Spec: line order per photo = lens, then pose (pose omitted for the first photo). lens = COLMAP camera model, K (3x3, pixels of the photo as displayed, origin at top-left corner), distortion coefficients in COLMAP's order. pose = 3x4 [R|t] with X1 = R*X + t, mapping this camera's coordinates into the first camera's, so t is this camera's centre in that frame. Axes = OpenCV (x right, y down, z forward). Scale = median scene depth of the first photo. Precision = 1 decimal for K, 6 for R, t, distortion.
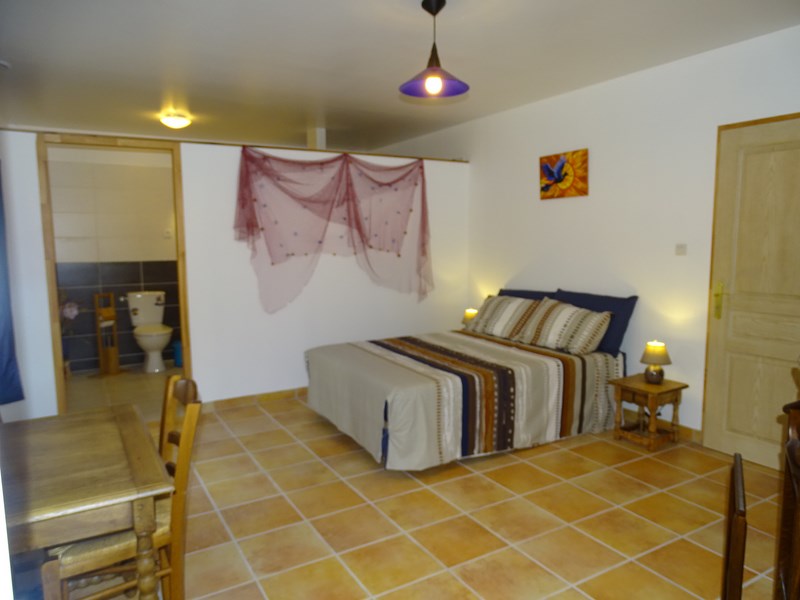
lens RADIAL K [[564.5, 0, 400.1], [0, 564.5, 302.0], [0, 0, 1]] dist [0.008216, 0.001697]
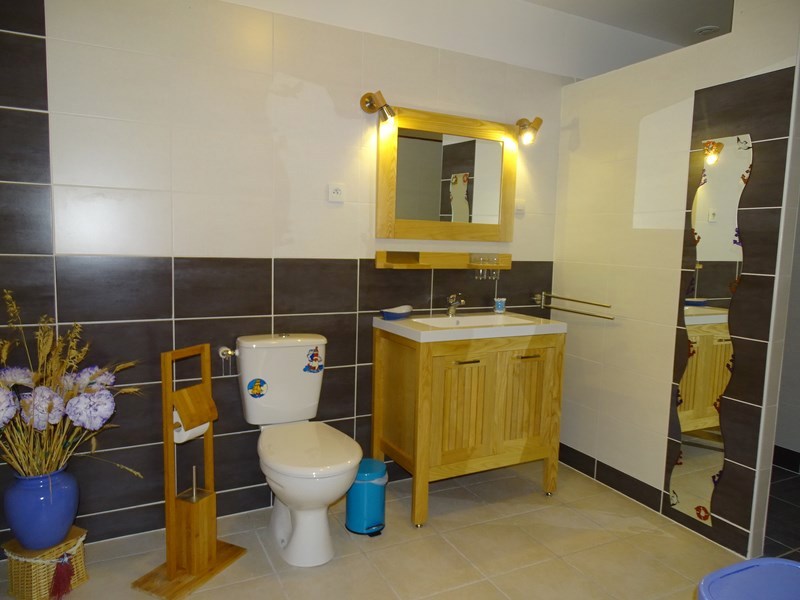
lens RADIAL K [[564.5, 0, 400.3], [0, 564.5, 299.2], [0, 0, 1]] dist [0.008216, 0.001697]
pose [[0.995195, 0.039819, -0.089450, -0.335836], [-0.040121, 0.999194, -0.001582, -0.046884], [0.089314, 0.005163, 0.995990, 0.616746]]
